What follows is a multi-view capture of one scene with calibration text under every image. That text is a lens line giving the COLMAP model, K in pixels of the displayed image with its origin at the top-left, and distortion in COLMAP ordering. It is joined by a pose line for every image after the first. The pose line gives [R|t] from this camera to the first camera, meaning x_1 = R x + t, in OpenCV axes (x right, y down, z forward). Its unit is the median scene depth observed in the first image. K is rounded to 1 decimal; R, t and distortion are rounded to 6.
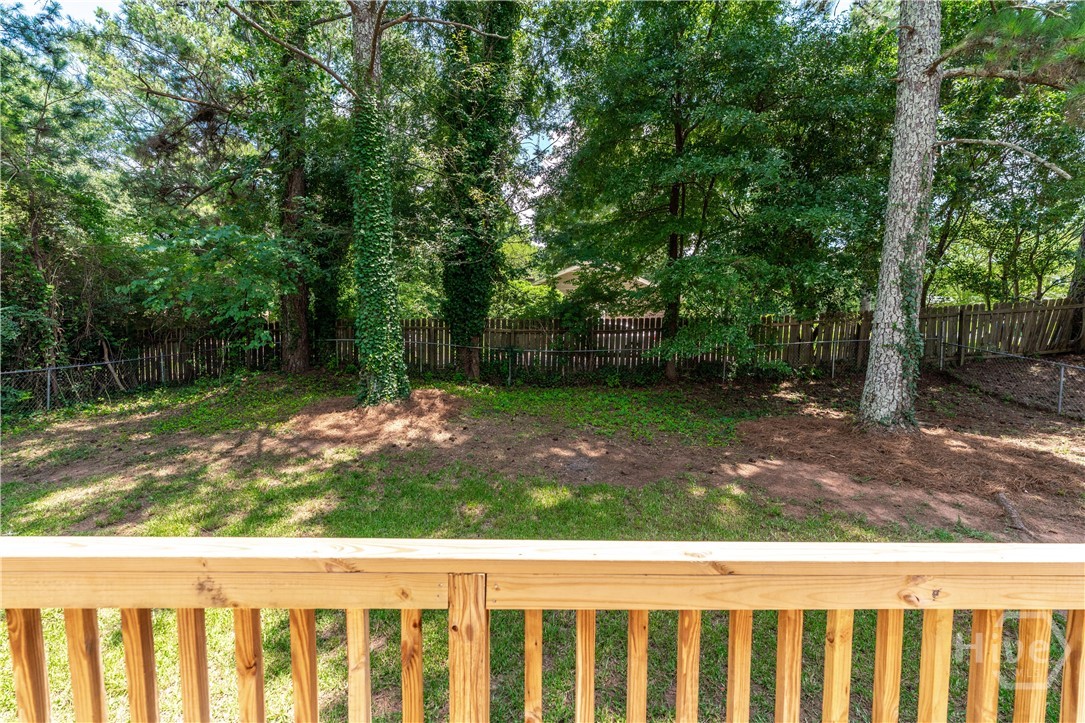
lens RADIAL K [[440.1, 0, 542.7], [0, 440.1, 357.4], [0, 0, 1]] dist [-0.000393, 0.000147]
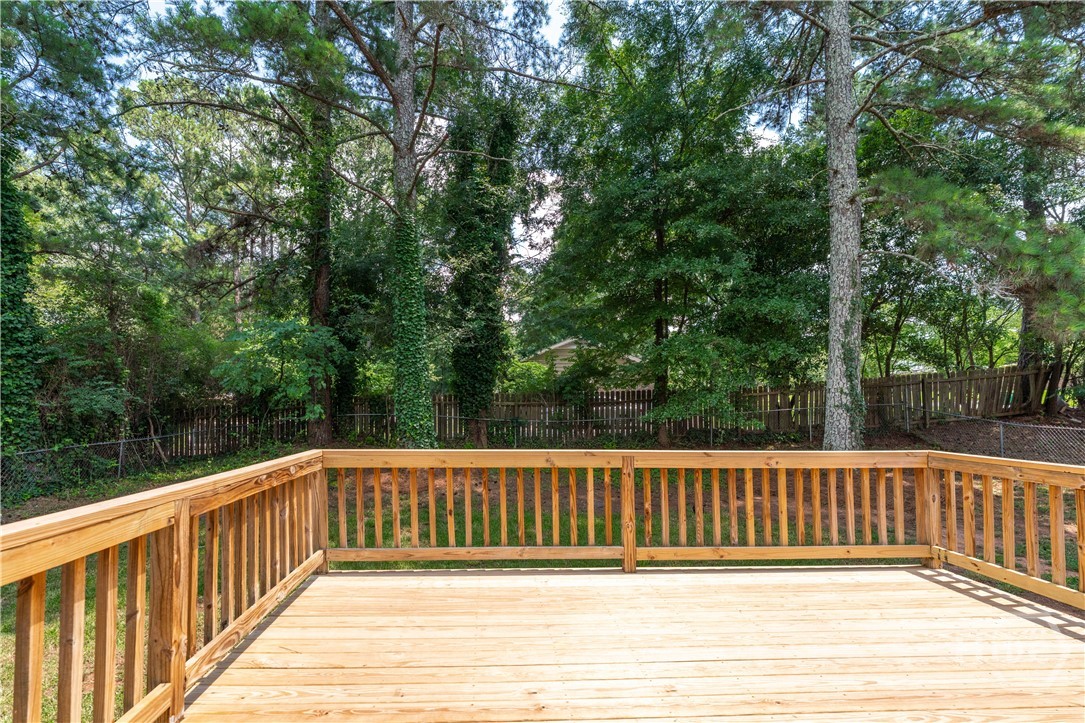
lens RADIAL K [[430.9, 0, 520.9], [0, 430.9, 386.0], [0, 0, 1]] dist [0.000041, 0.000001]
pose [[0.999626, -0.016048, -0.022157, -0.044697], [0.013586, 0.994154, -0.107114, 0.015645], [0.023747, 0.106773, 0.994000, -0.113013]]
